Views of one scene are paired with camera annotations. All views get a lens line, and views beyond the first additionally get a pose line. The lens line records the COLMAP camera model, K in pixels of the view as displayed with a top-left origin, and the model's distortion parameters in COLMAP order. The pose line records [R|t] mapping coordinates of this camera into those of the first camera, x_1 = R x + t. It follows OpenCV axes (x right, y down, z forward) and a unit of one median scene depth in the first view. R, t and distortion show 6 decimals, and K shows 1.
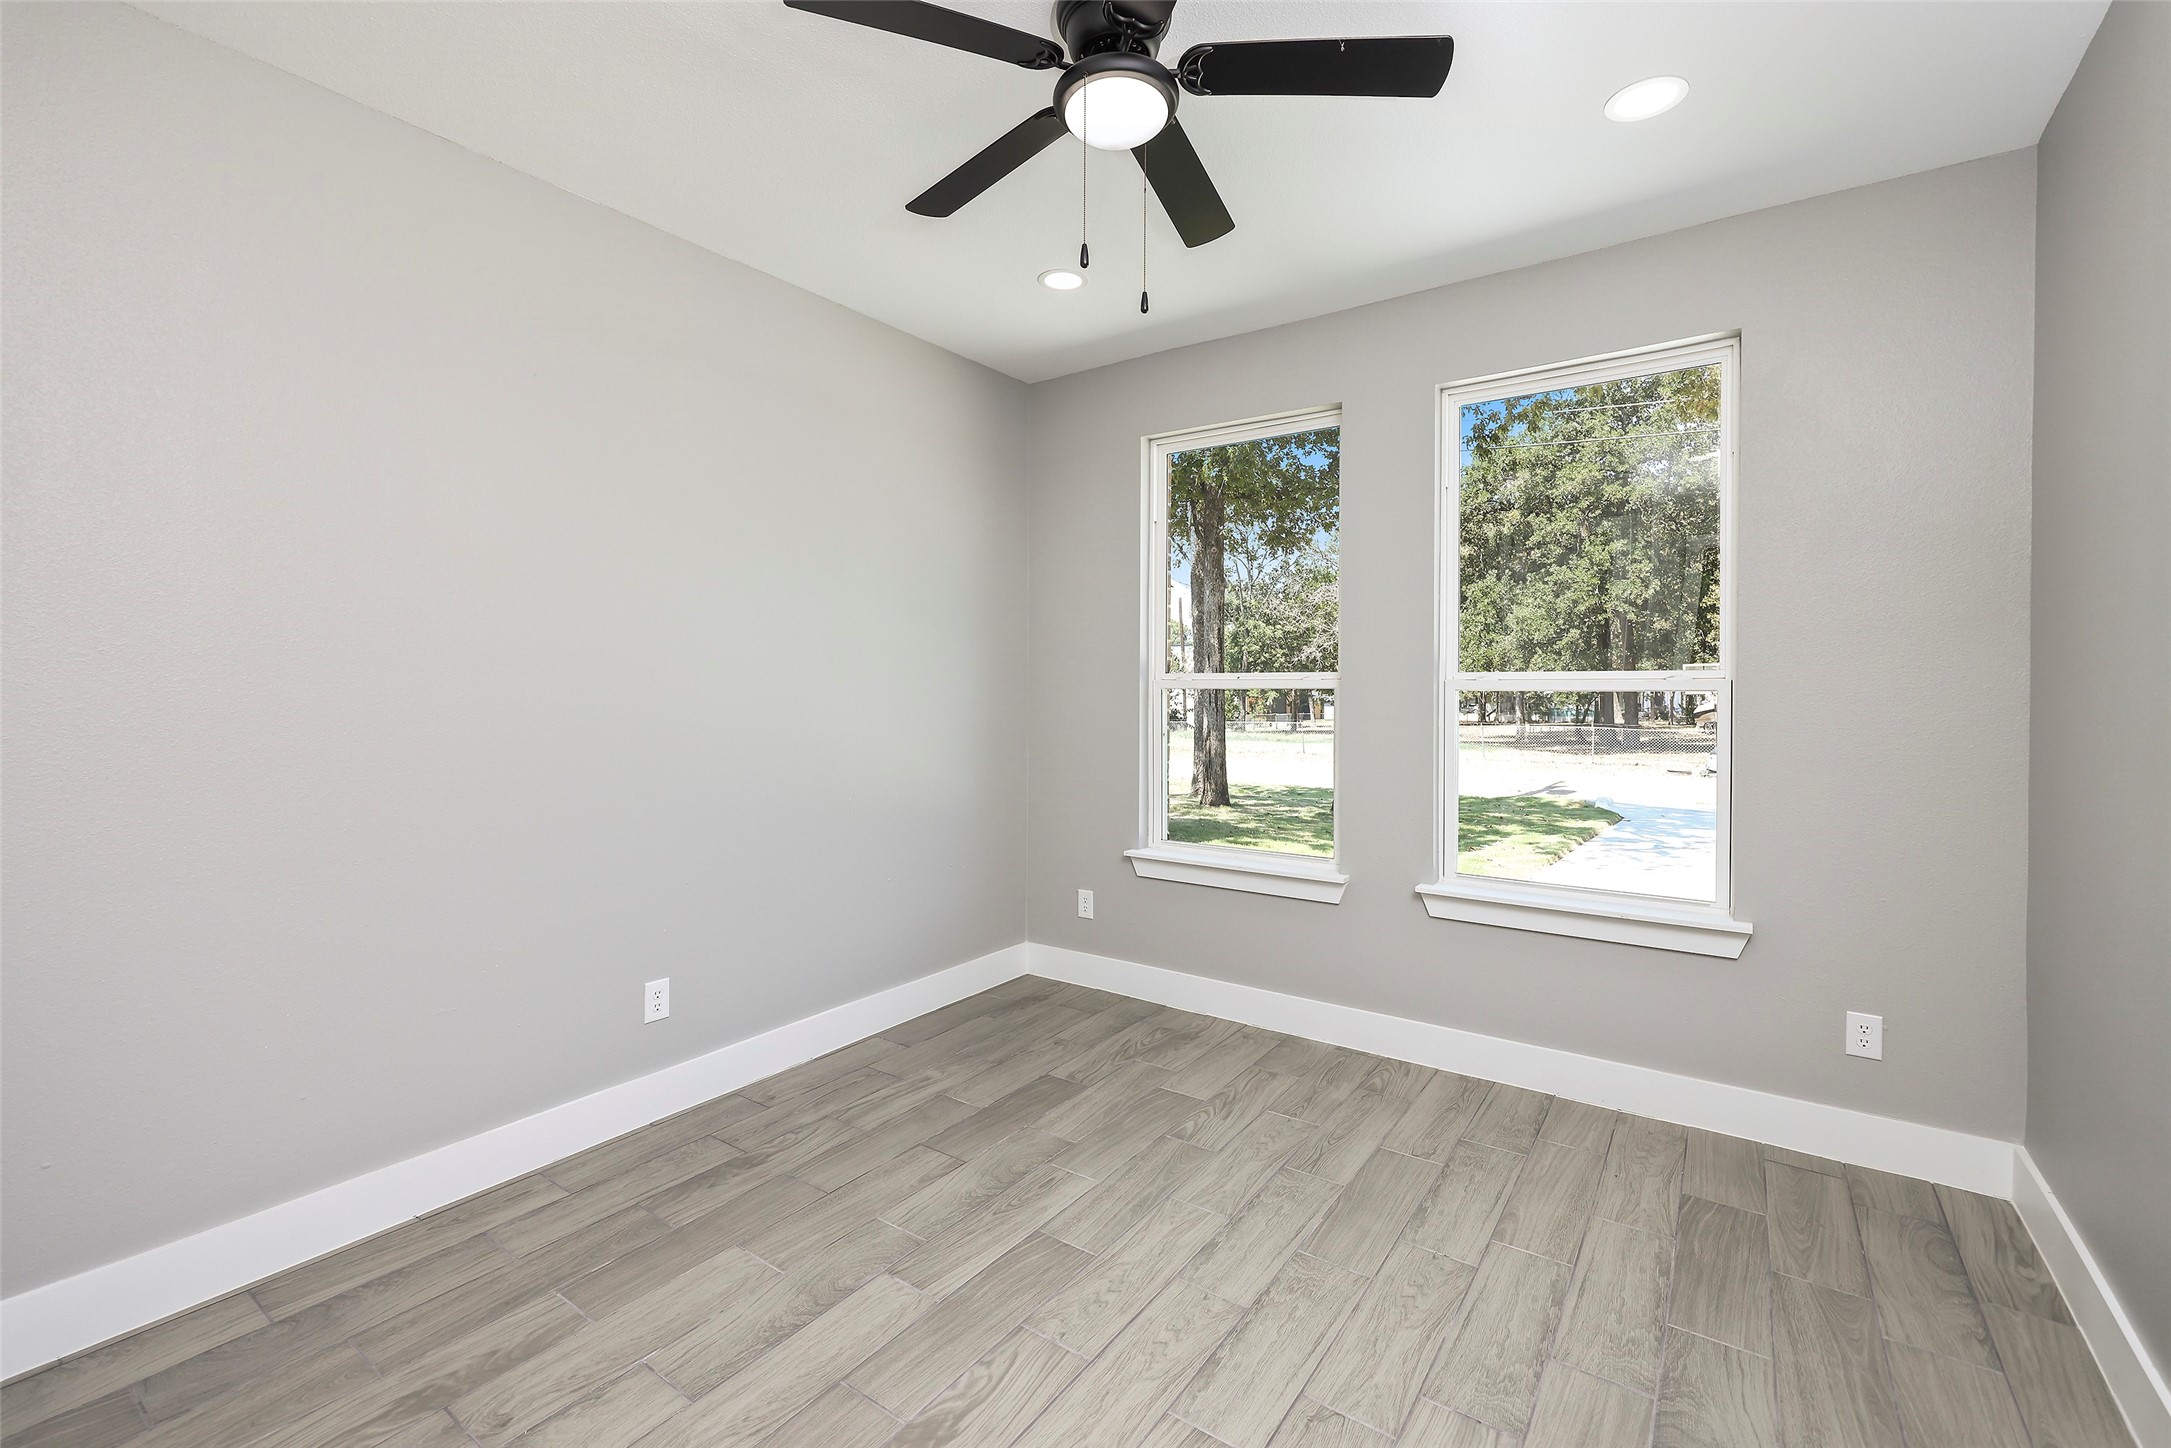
lens RADIAL K [[937.5, 0, 1090.8], [0, 937.5, 688.7], [0, 0, 1]] dist [-0.001048, -0.000099]
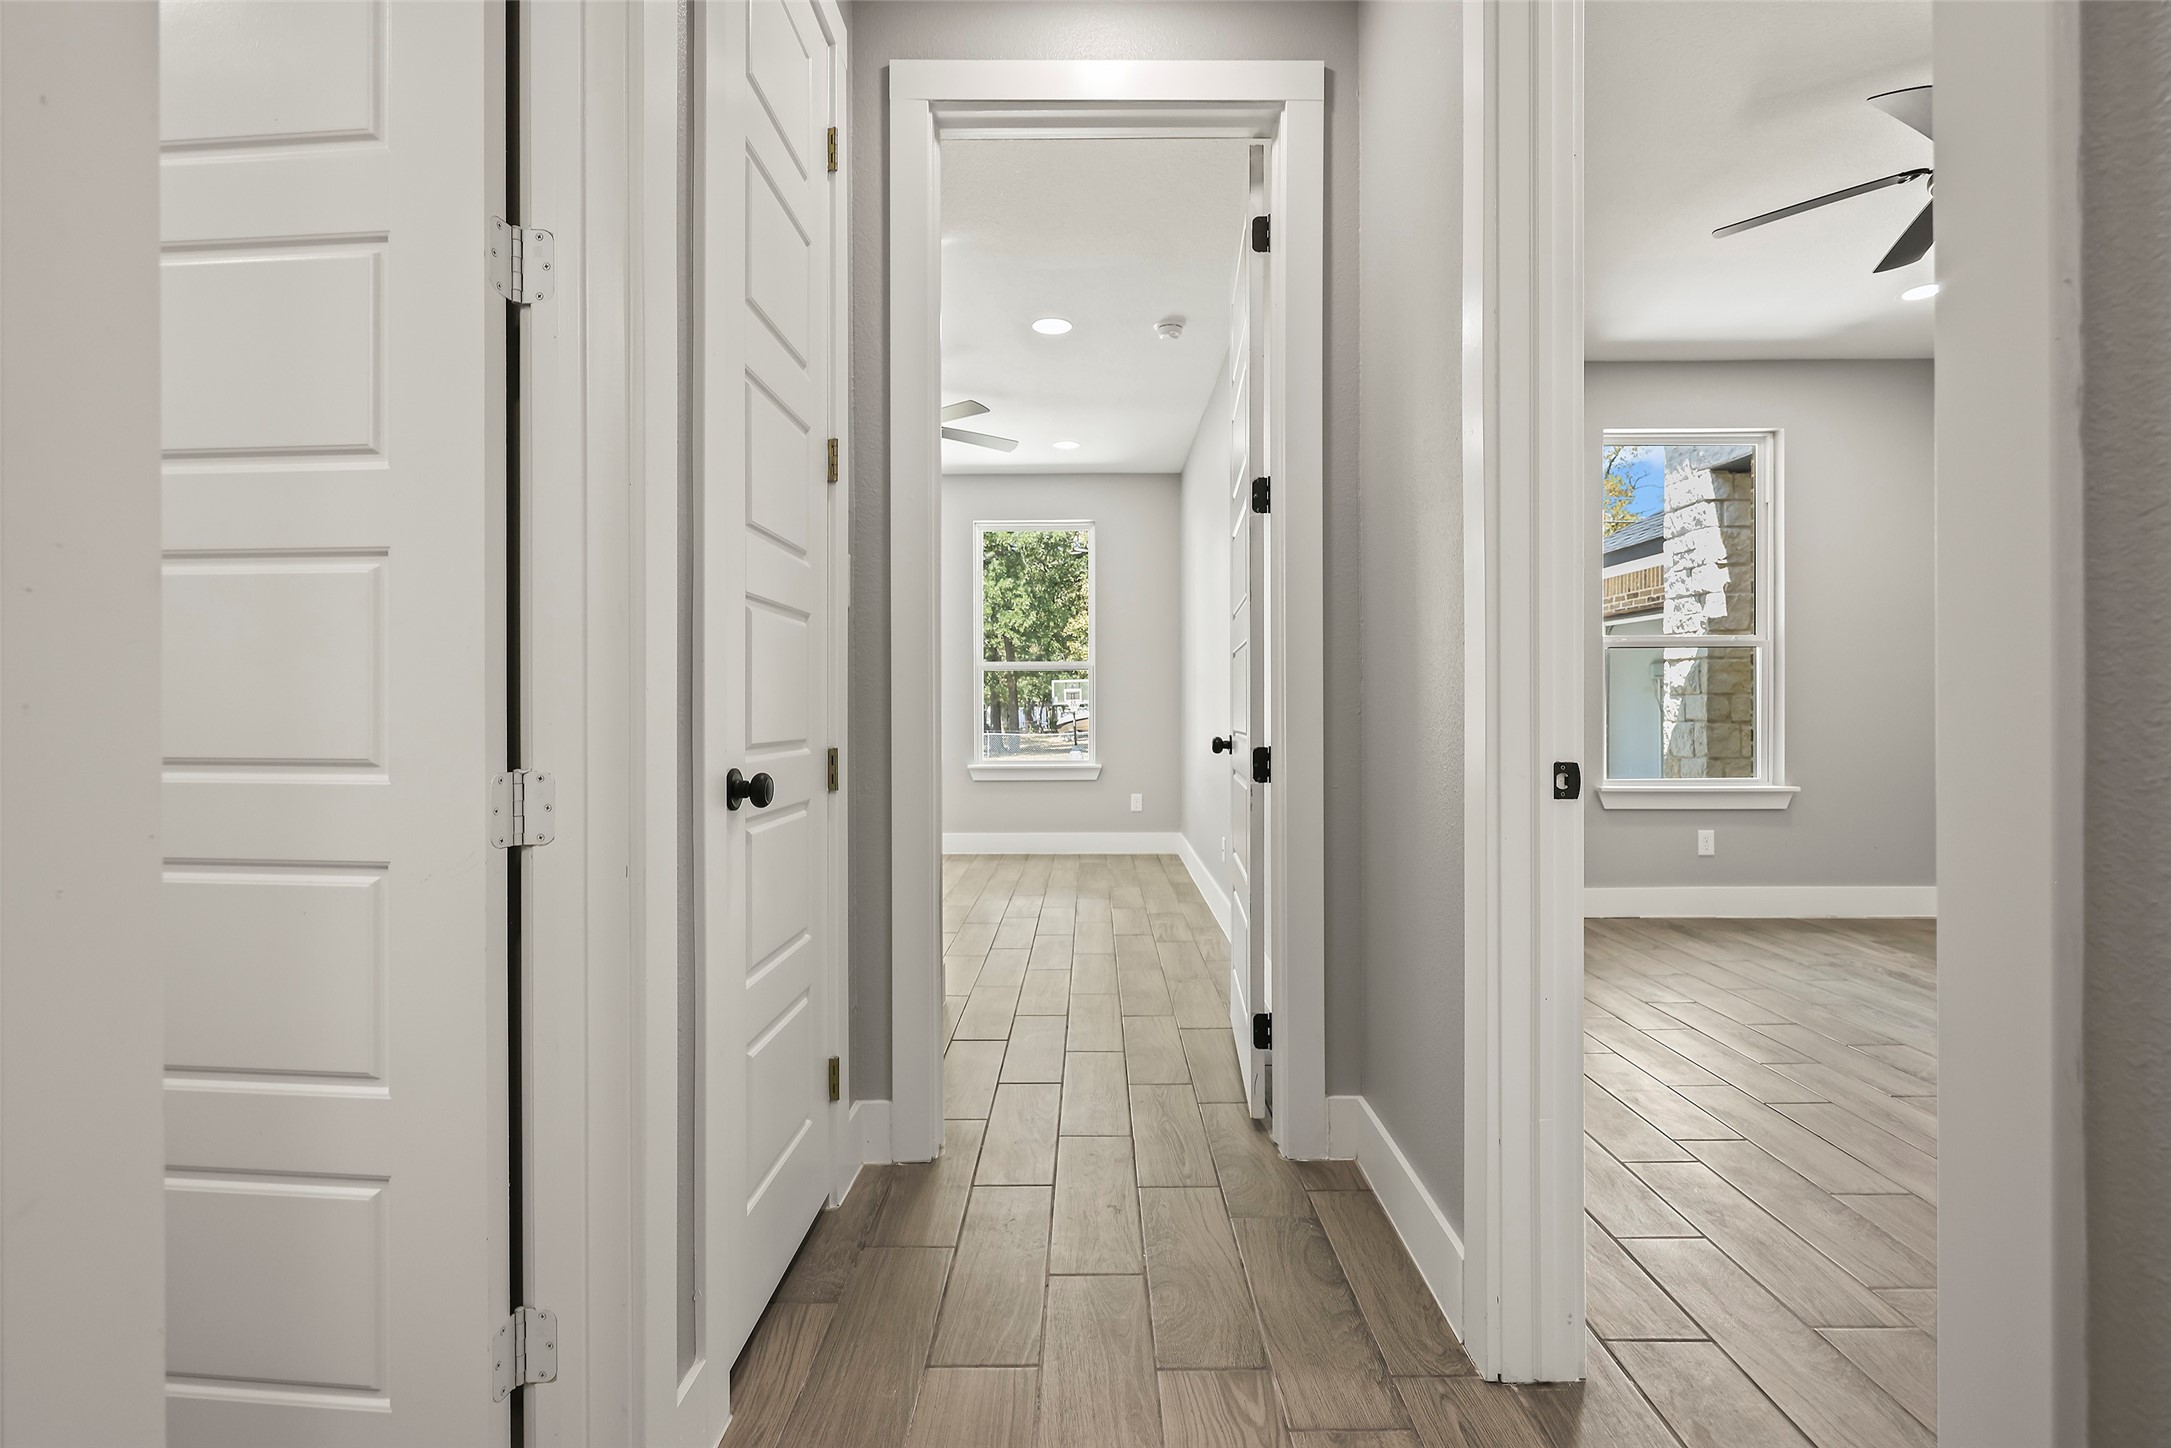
lens RADIAL K [[989.1, 0, 1089.3], [0, 989.1, 709.0], [0, 0, 1]] dist [0.021314, 0.000109]
pose [[0.820965, -0.007651, 0.570927, -0.079217], [0.008798, 0.999961, 0.000750, 0.010507], [-0.570910, 0.004408, 0.821001, -0.110557]]
